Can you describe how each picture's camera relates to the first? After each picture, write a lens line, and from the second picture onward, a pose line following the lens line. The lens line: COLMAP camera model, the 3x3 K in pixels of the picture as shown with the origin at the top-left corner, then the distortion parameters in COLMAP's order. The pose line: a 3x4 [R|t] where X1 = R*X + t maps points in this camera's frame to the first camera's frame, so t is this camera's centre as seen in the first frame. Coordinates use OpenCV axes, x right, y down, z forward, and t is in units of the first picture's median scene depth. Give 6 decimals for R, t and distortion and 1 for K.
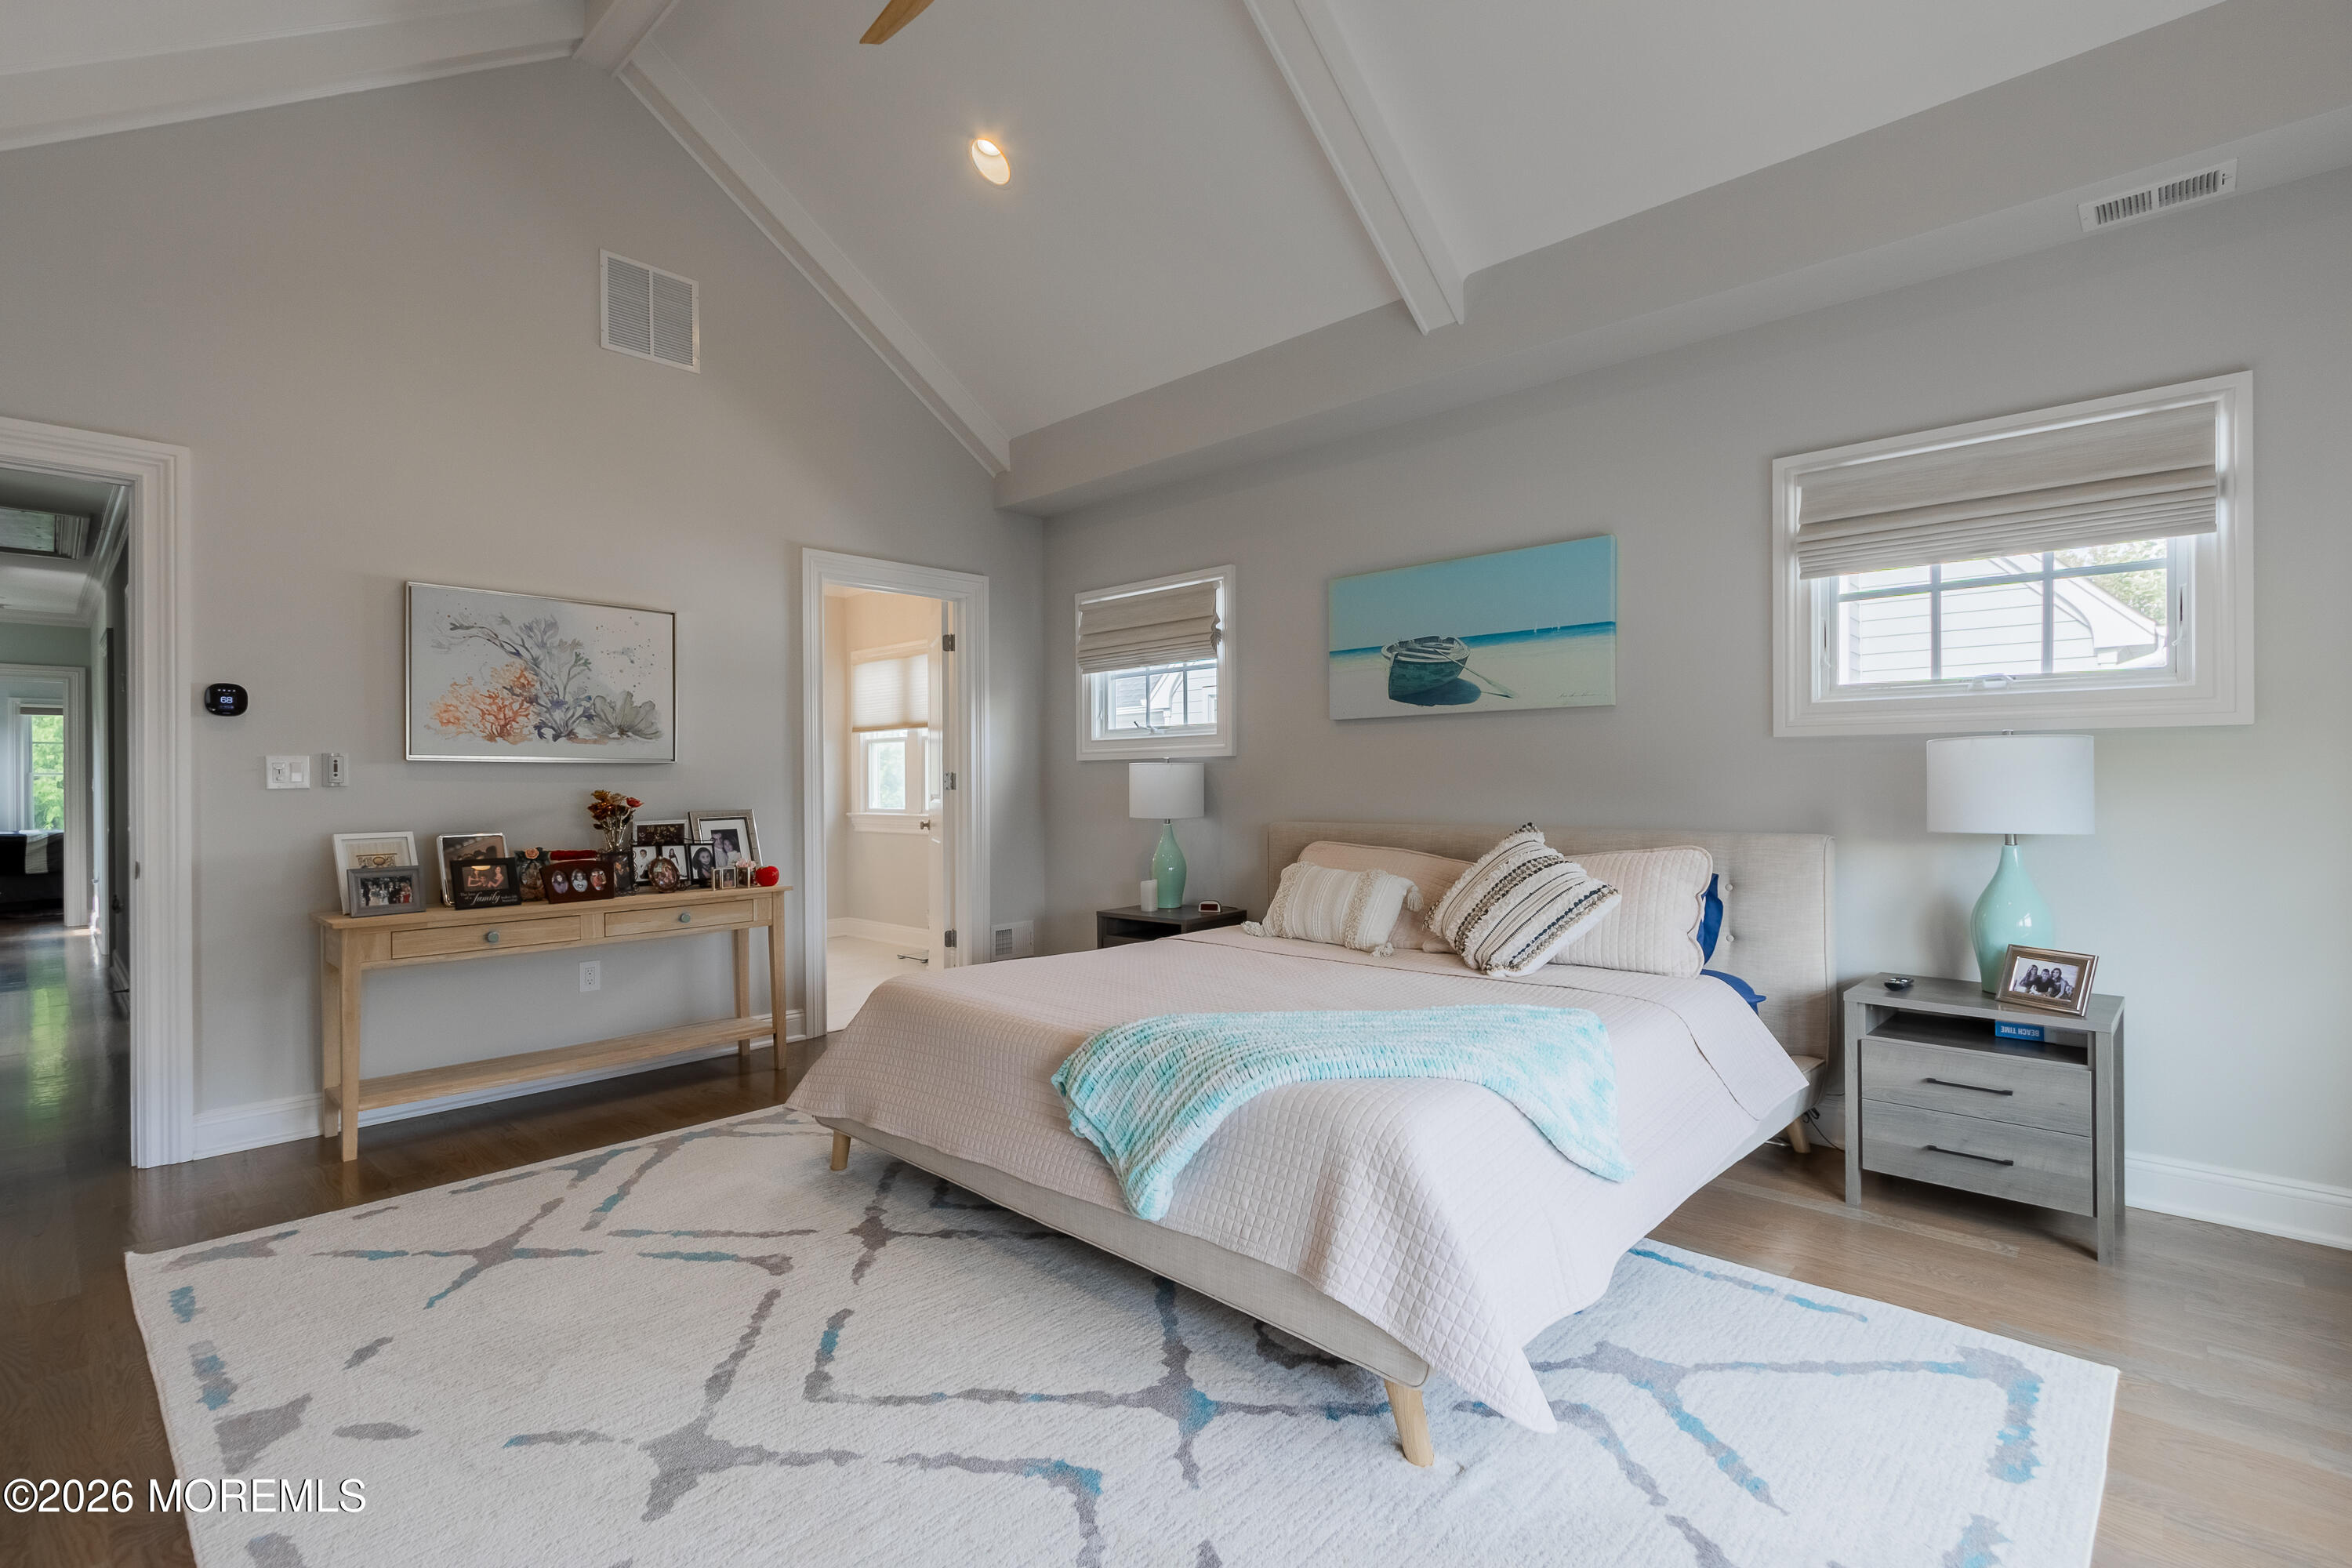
lens RADIAL K [[1087.6, 0, 1163.3], [0, 1087.6, 781.1], [0, 0, 1]] dist [0.005502, -0.000791]
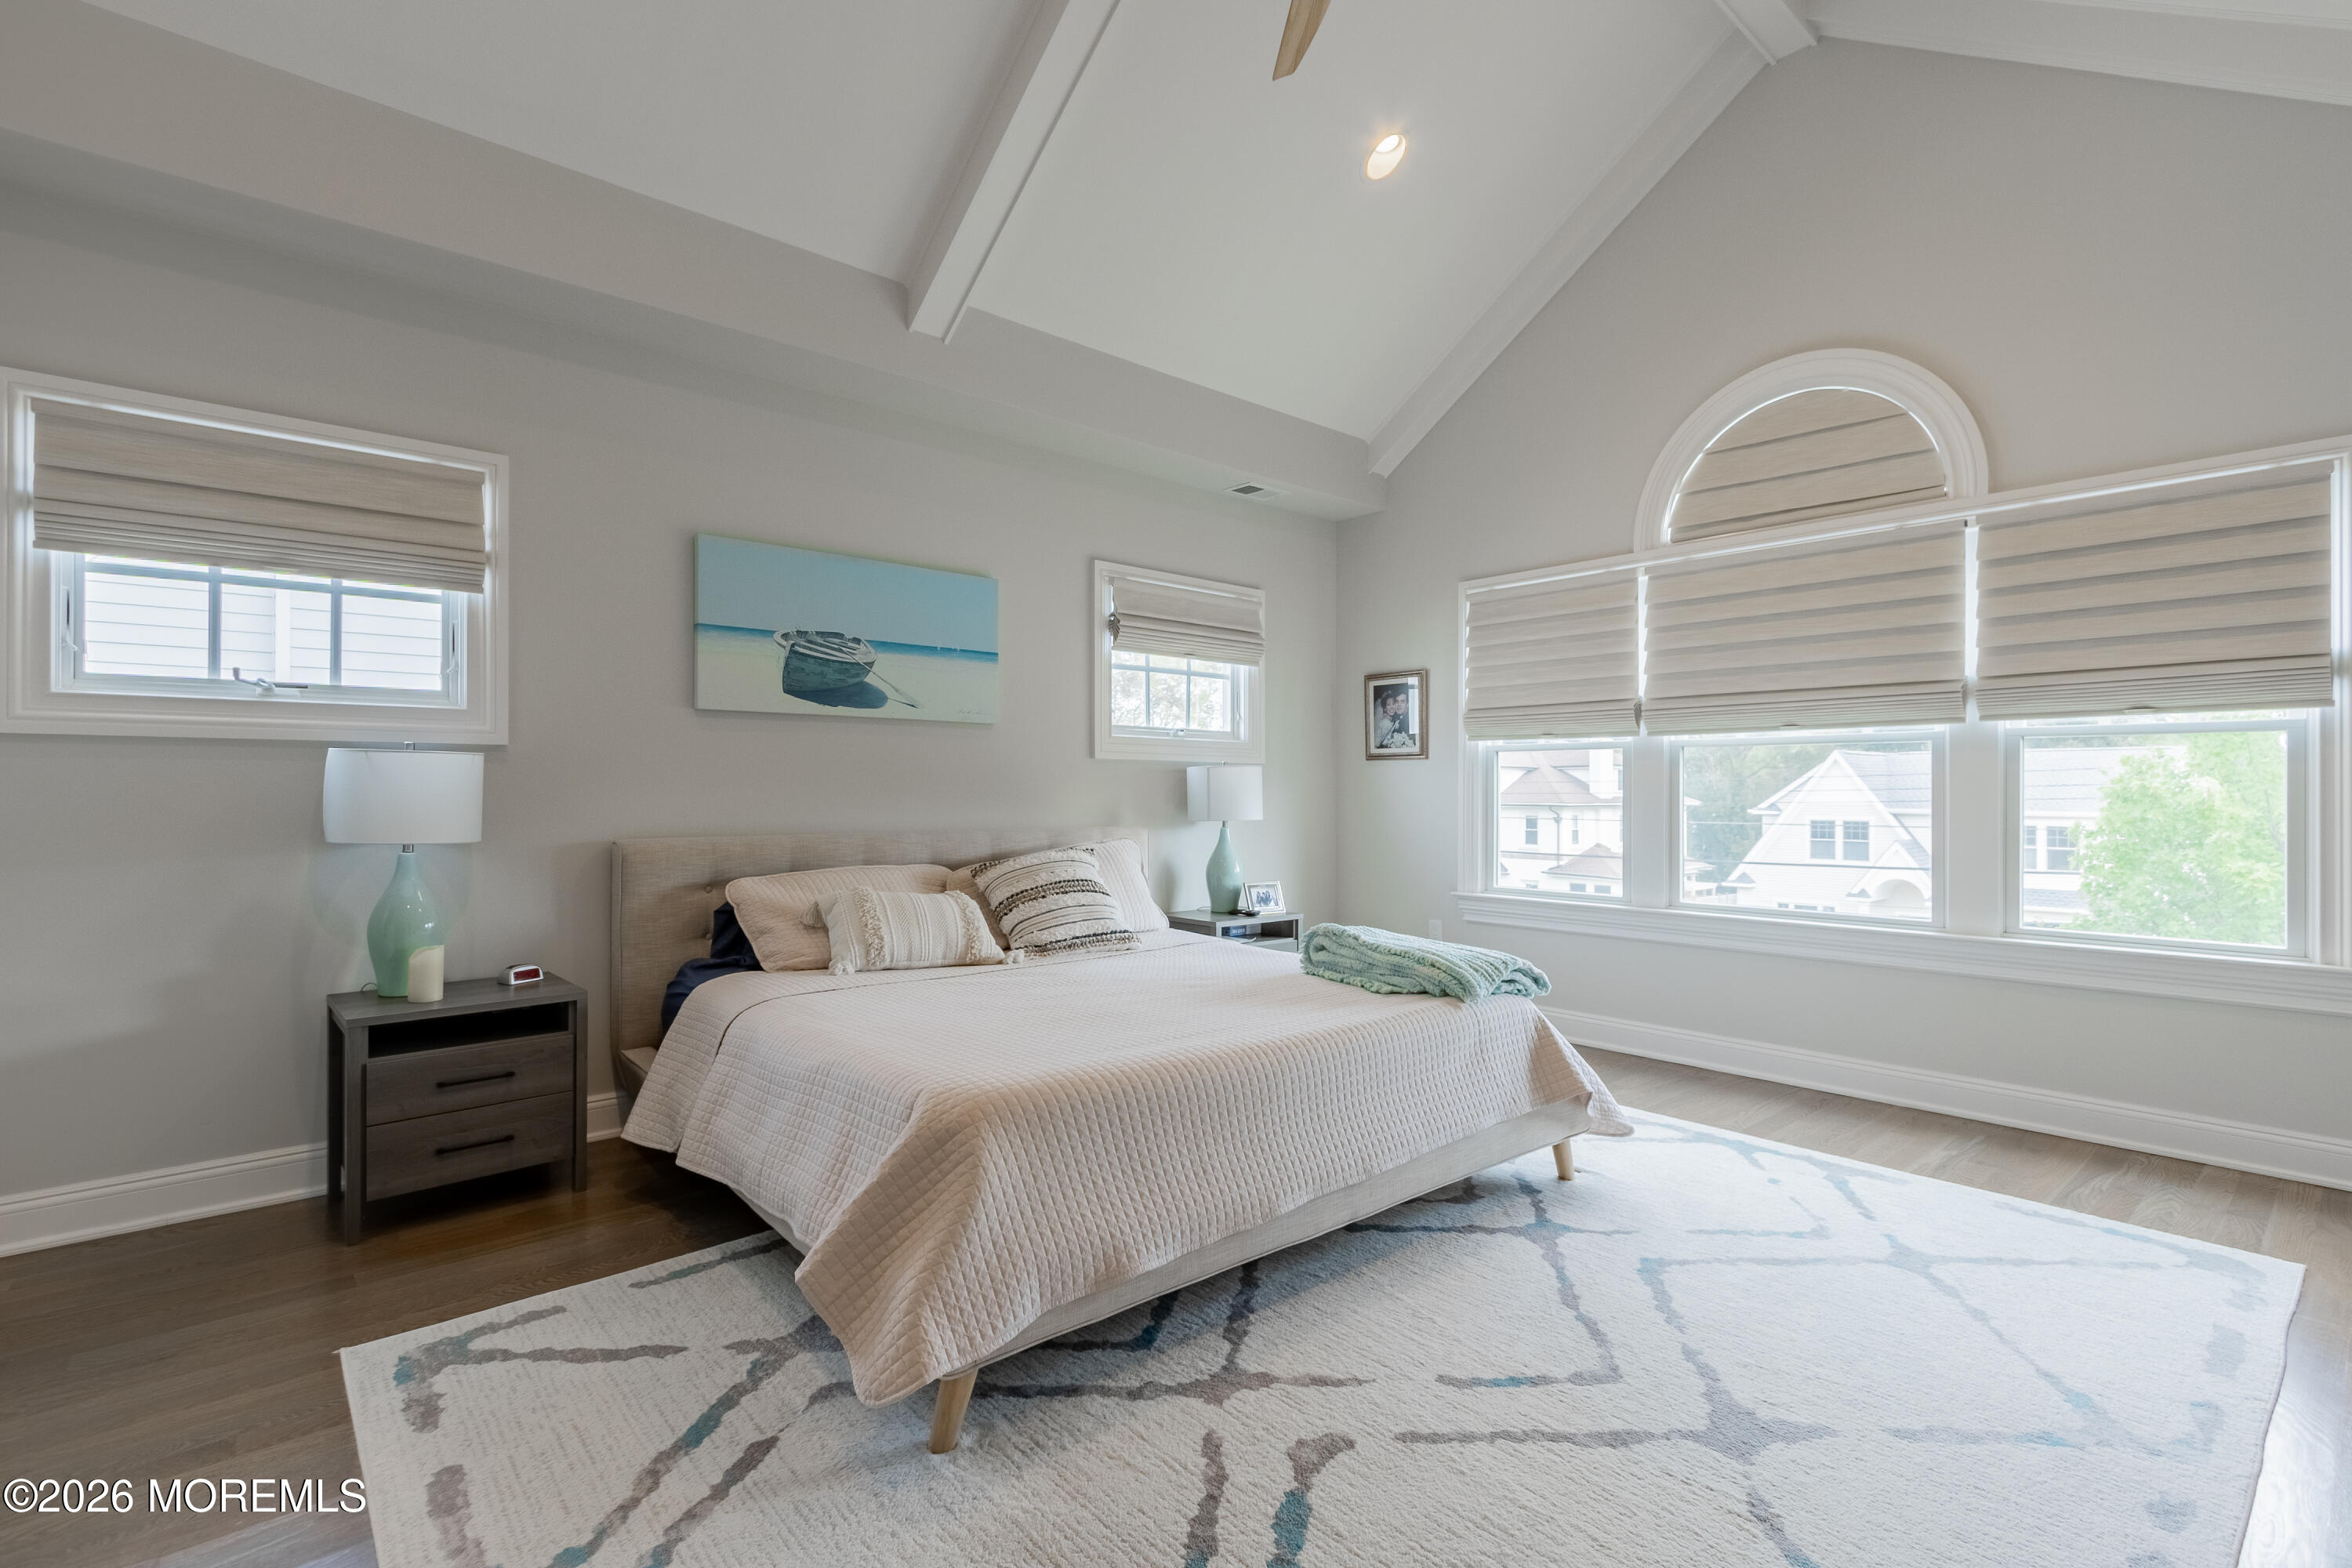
lens RADIAL K [[1087.6, 0, 1164.4], [0, 1087.6, 794.6], [0, 0, 1]] dist [0.005502, -0.000791]
pose [[0.085717, 0.001267, 0.996319, -0.680556], [-0.006836, 0.999976, -0.000683, 0.005624], [-0.996296, -0.006752, 0.085724, 0.653769]]
